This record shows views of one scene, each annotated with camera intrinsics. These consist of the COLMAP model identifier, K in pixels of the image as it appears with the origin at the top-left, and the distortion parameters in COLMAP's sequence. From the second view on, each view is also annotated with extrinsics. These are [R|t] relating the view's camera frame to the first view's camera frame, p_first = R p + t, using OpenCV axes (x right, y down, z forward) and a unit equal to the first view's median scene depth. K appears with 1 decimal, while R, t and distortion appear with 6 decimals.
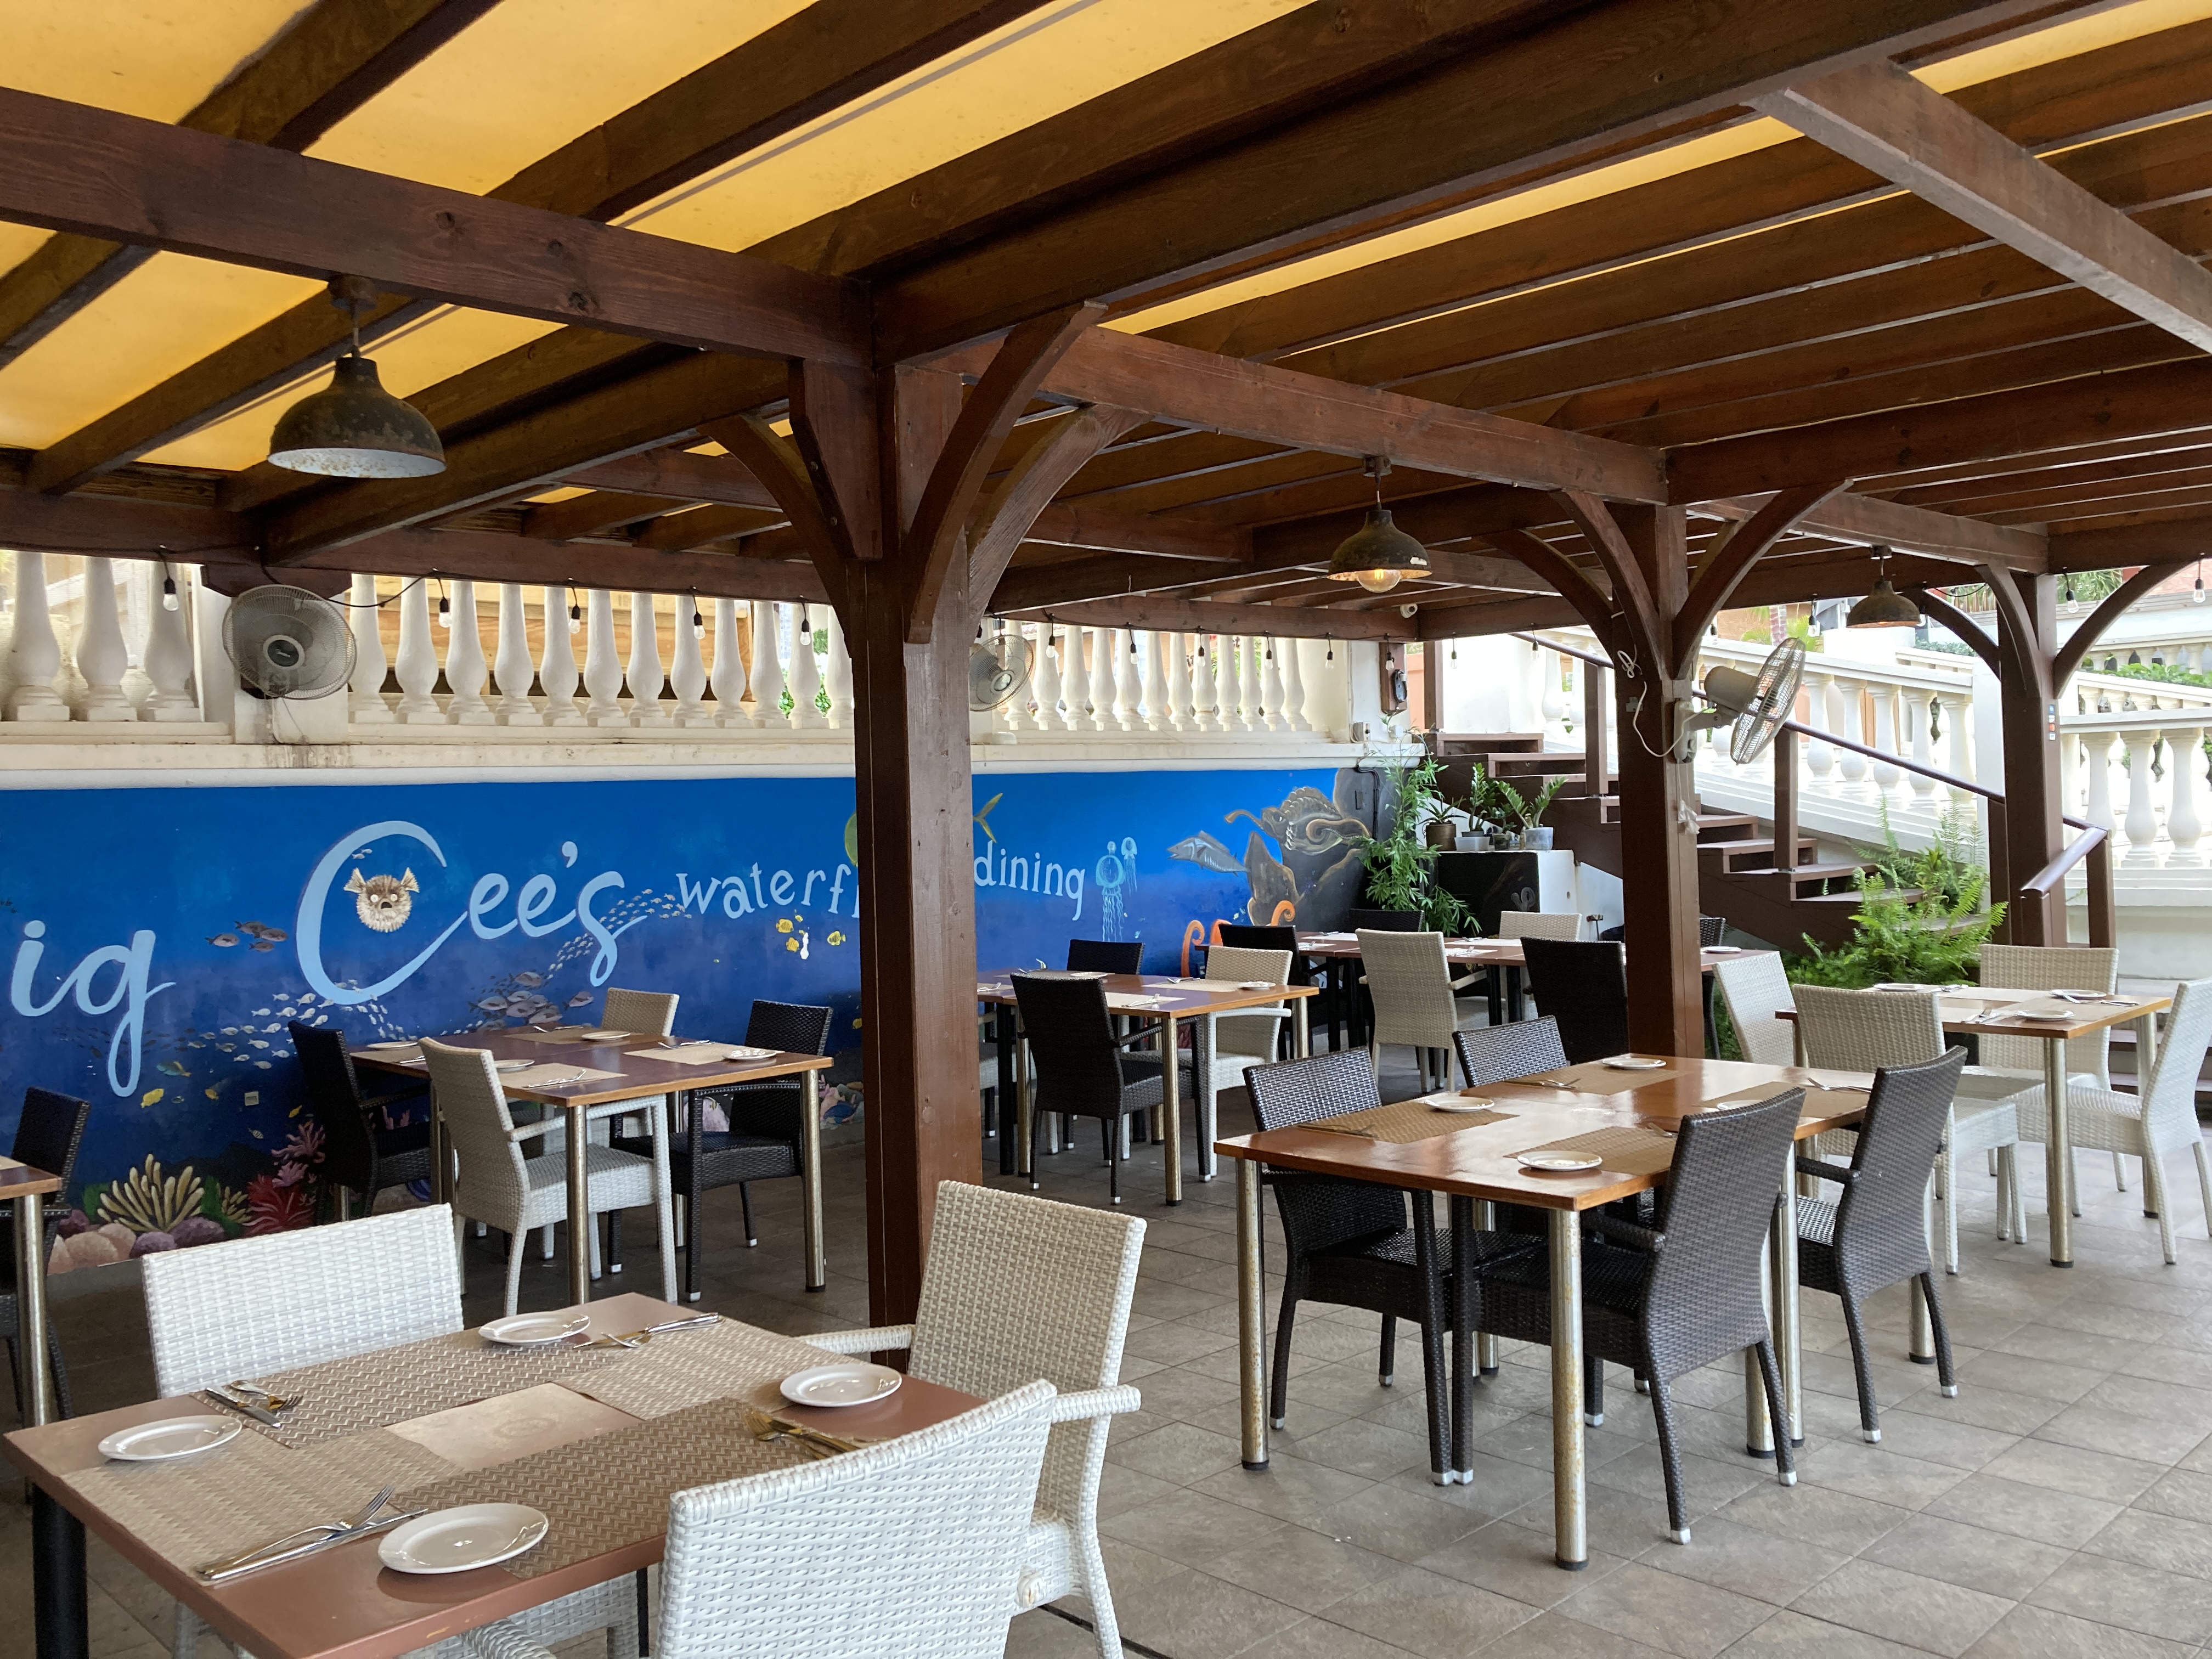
lens RADIAL K [[1808.5, 0, 1103.3], [0, 1808.5, 793.2], [0, 0, 1]] dist [0.088700, -0.178167]
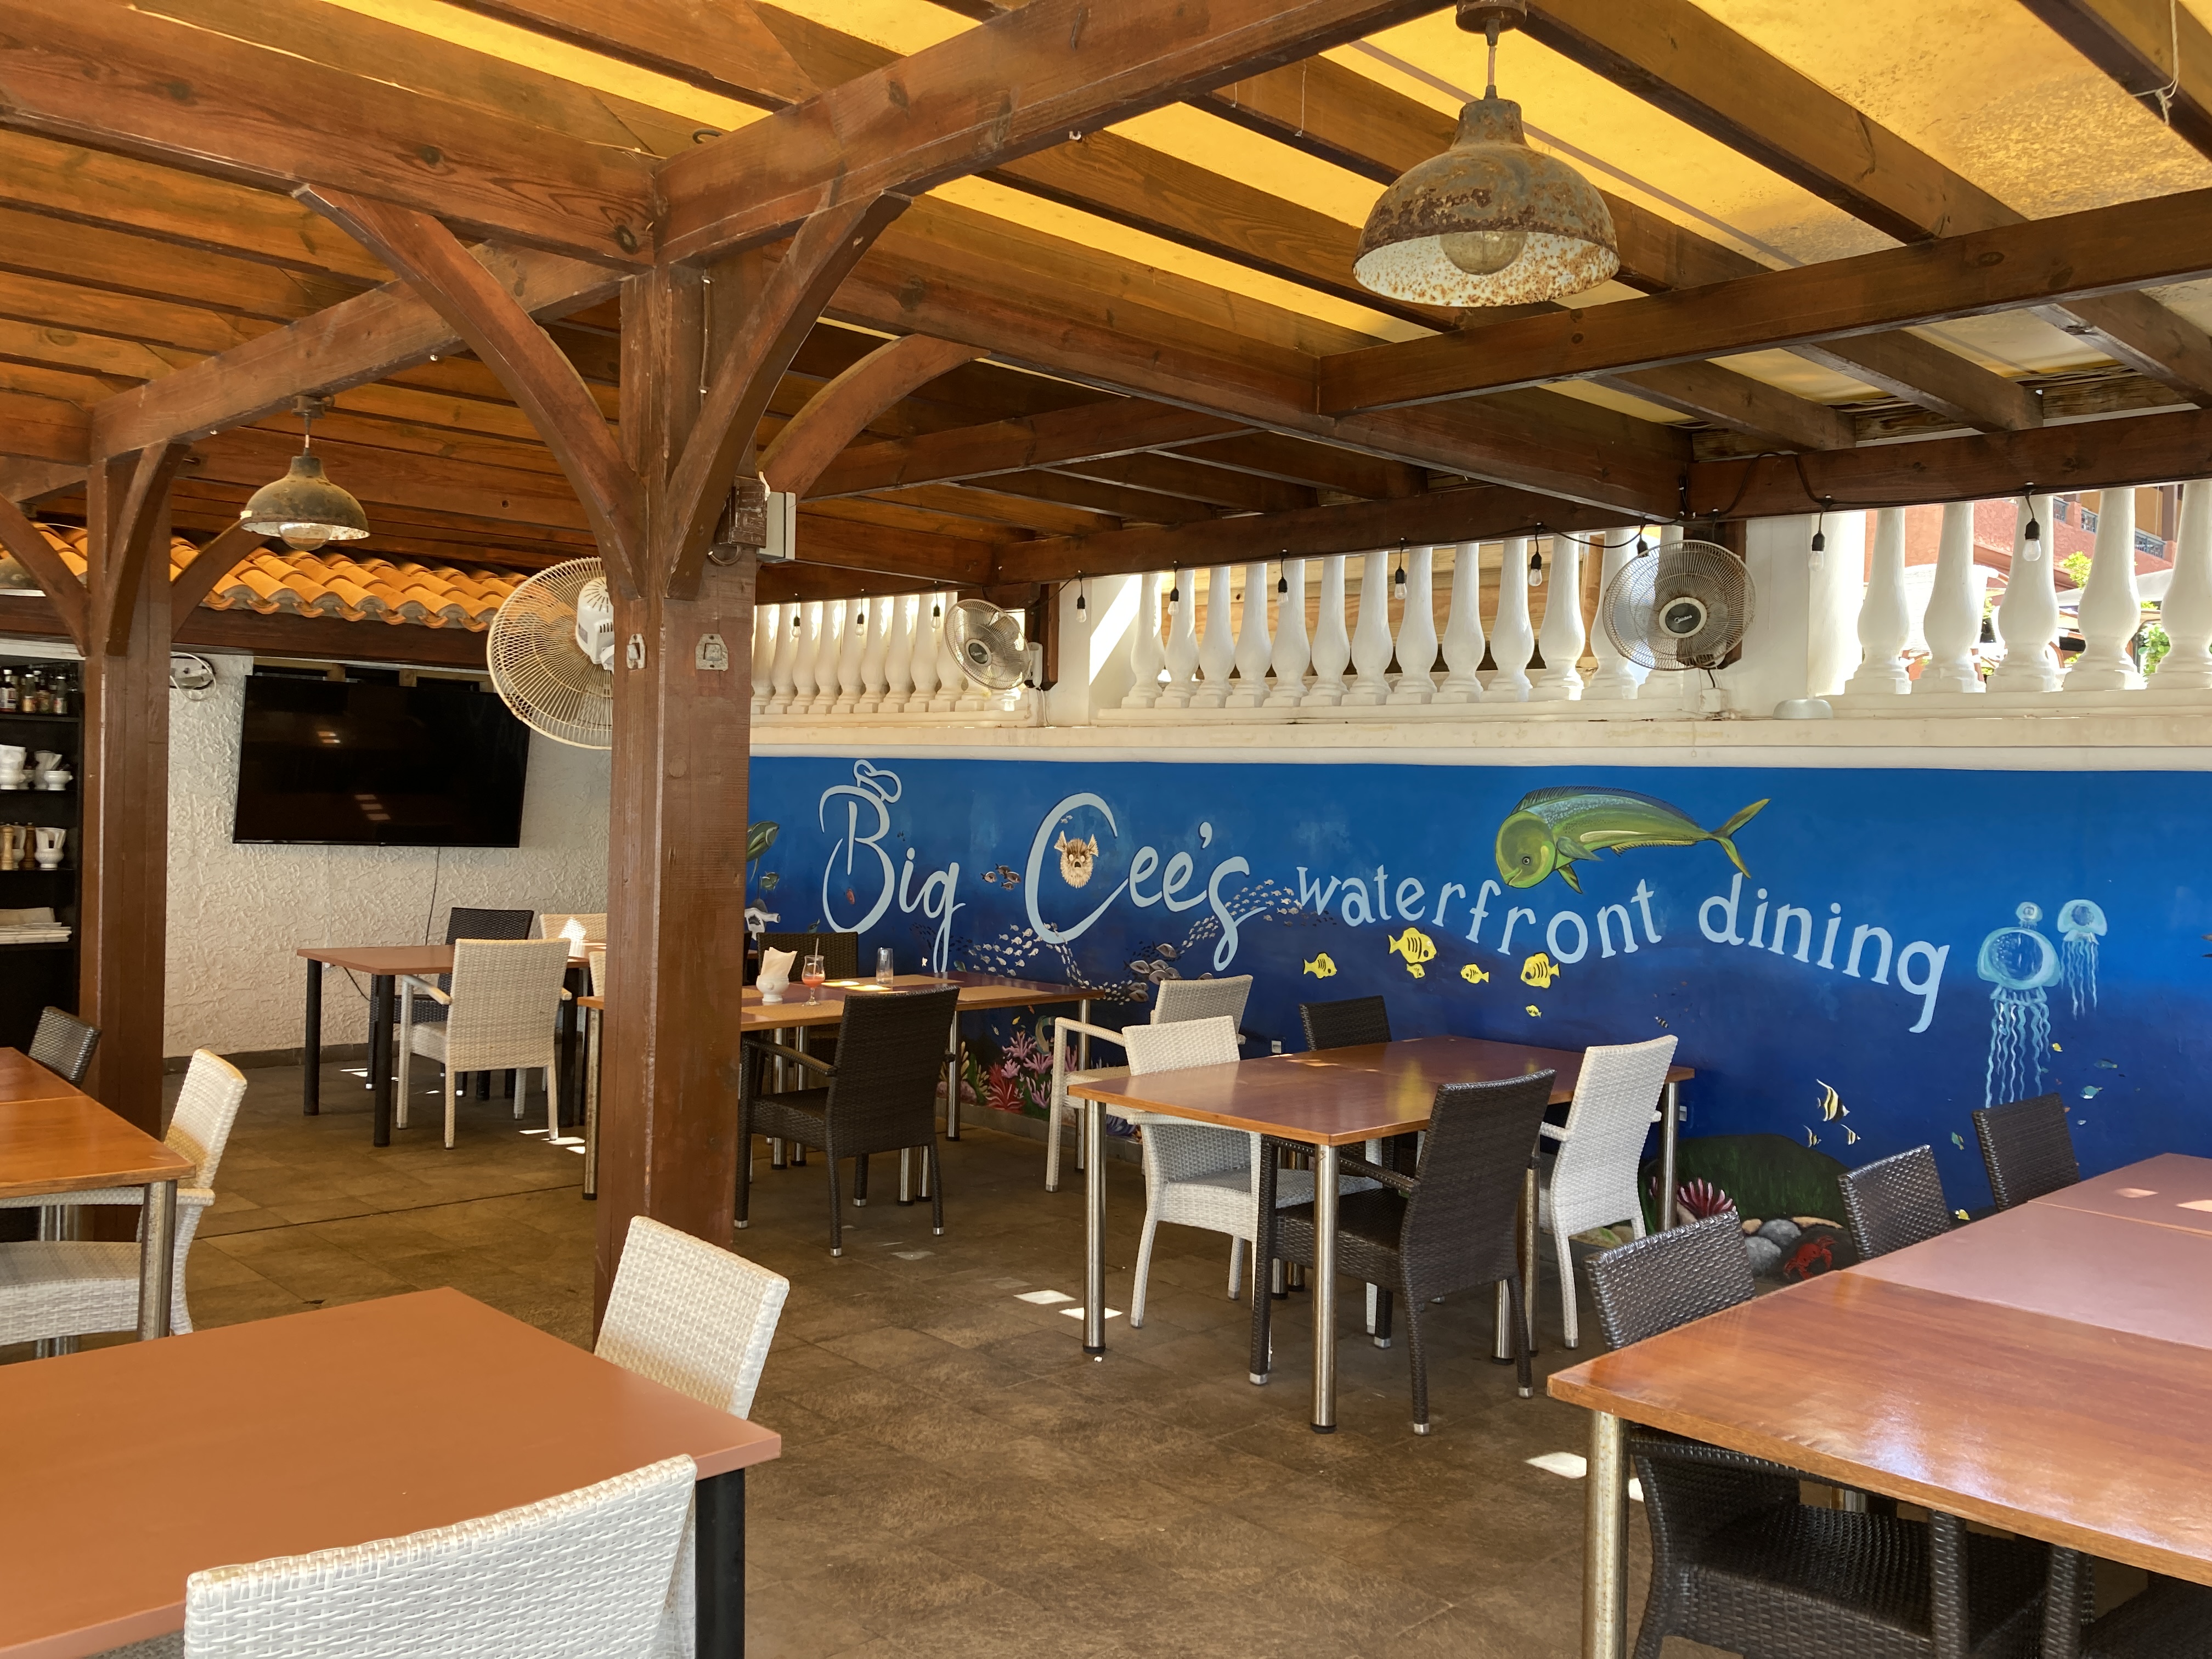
lens RADIAL K [[1808.5, 0, 1103.3], [0, 1808.5, 793.2], [0, 0, 1]] dist [0.088700, -0.178167]
pose [[-0.016464, 0.036413, -0.999201, 0.669622], [-0.021105, 0.999101, 0.036757, -0.023719], [0.999642, 0.021693, -0.015681, 0.914215]]
